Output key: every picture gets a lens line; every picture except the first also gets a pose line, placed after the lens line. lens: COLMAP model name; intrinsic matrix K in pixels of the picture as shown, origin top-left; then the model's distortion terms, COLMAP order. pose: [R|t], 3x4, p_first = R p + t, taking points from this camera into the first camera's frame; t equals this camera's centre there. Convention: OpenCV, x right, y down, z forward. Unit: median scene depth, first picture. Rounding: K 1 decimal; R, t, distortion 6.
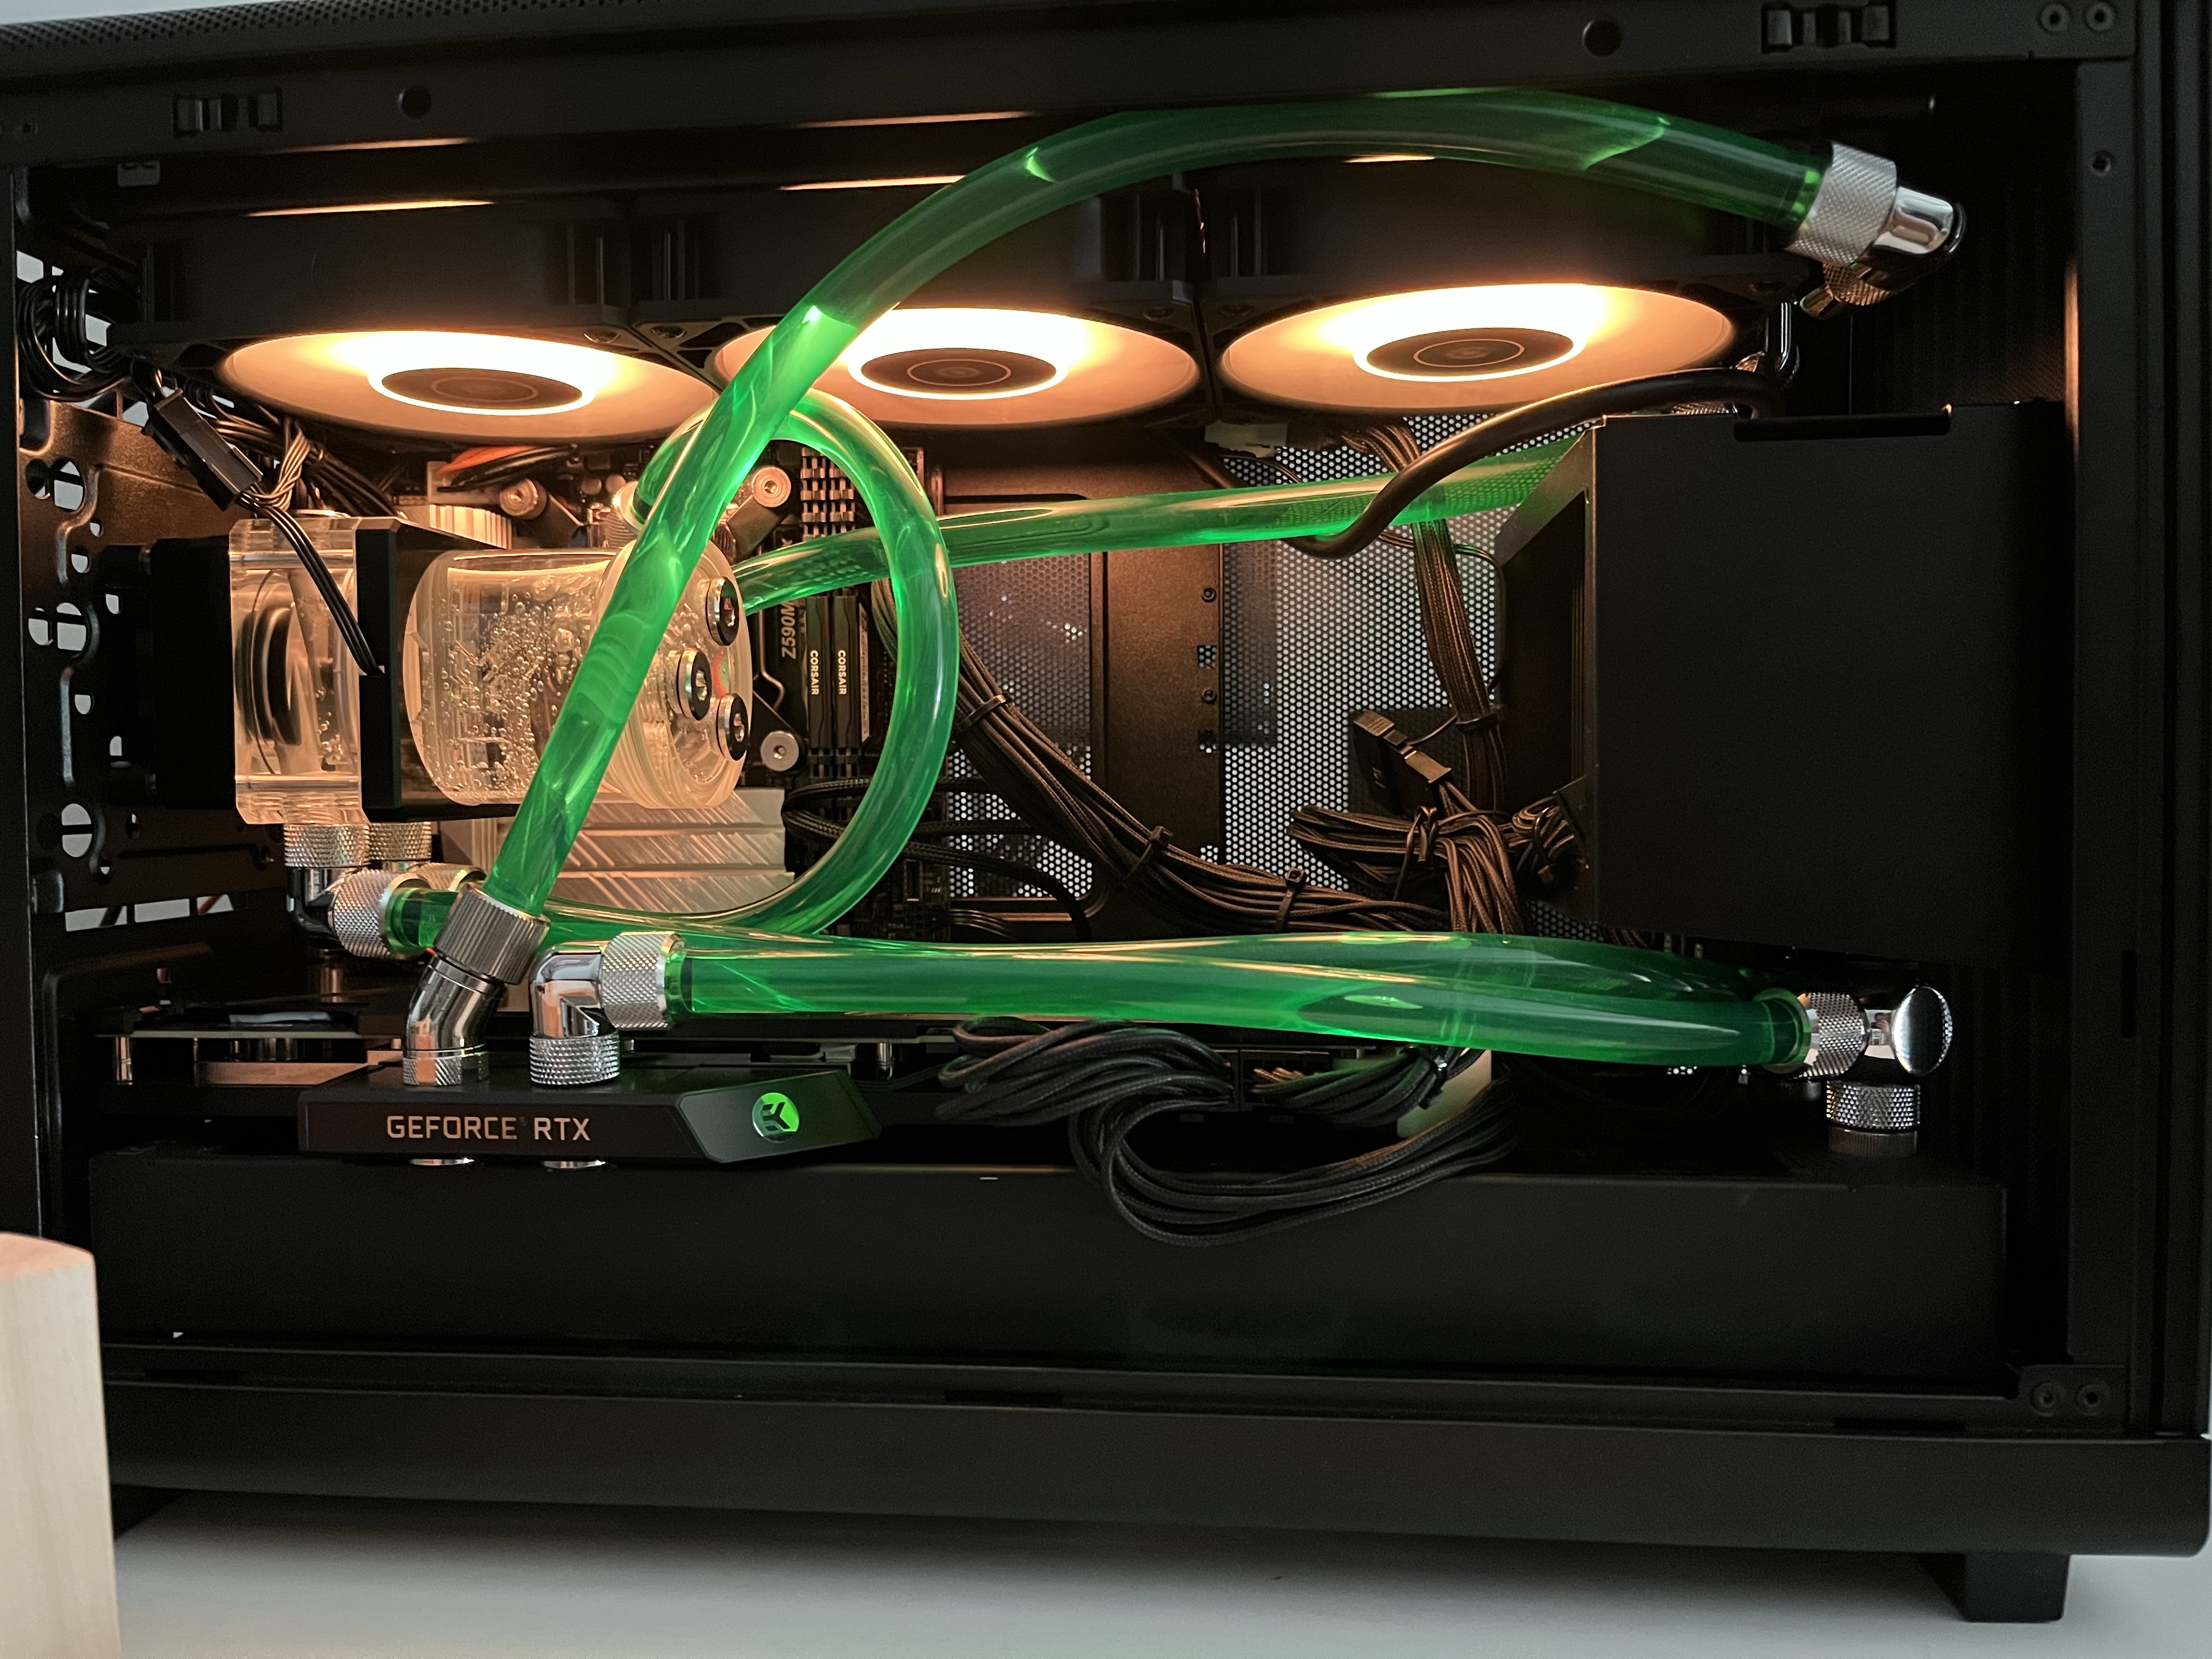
lens RADIAL K [[1661.5, 0, 1106.0], [0, 1661.5, 829.5], [0, 0, 1]] dist [0.081047, -0.133048]
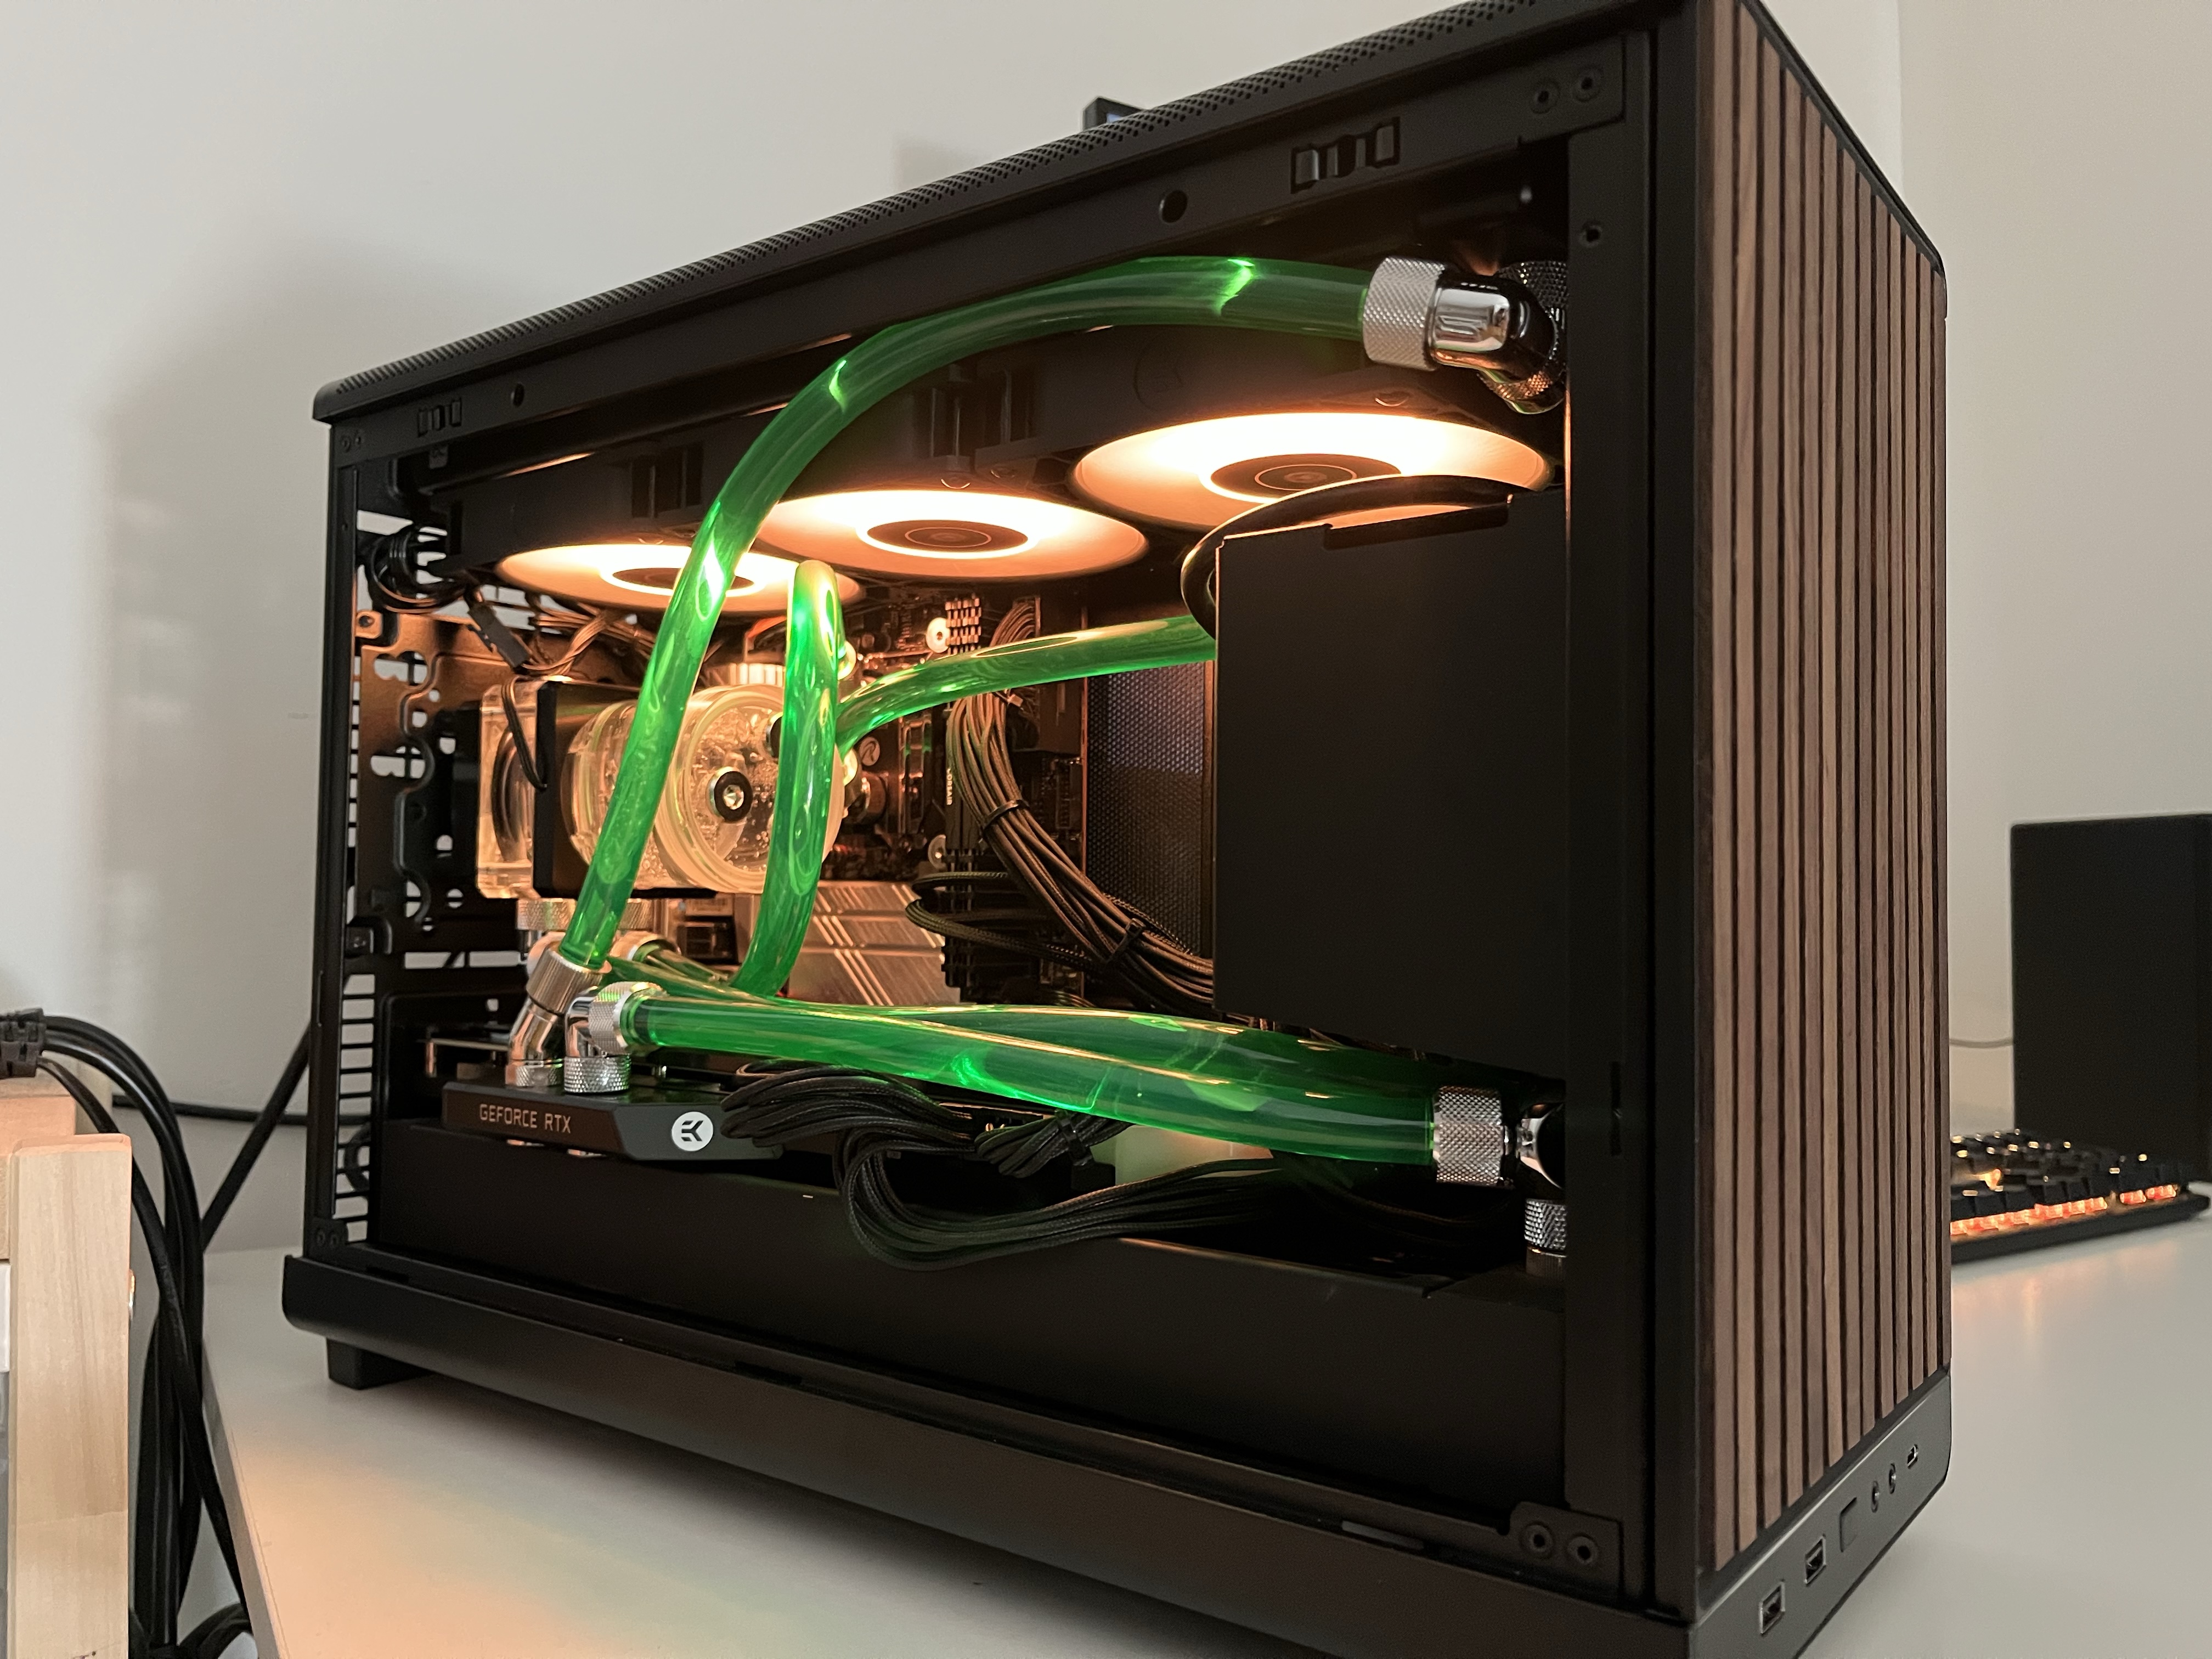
lens RADIAL K [[1661.5, 0, 1106.0], [0, 1661.5, 829.5], [0, 0, 1]] dist [0.081047, -0.133048]
pose [[0.859821, -0.001361, -0.510593, 0.683151], [-0.034844, 0.997509, -0.061336, 0.008971], [0.509405, 0.070529, 0.857632, 0.043782]]
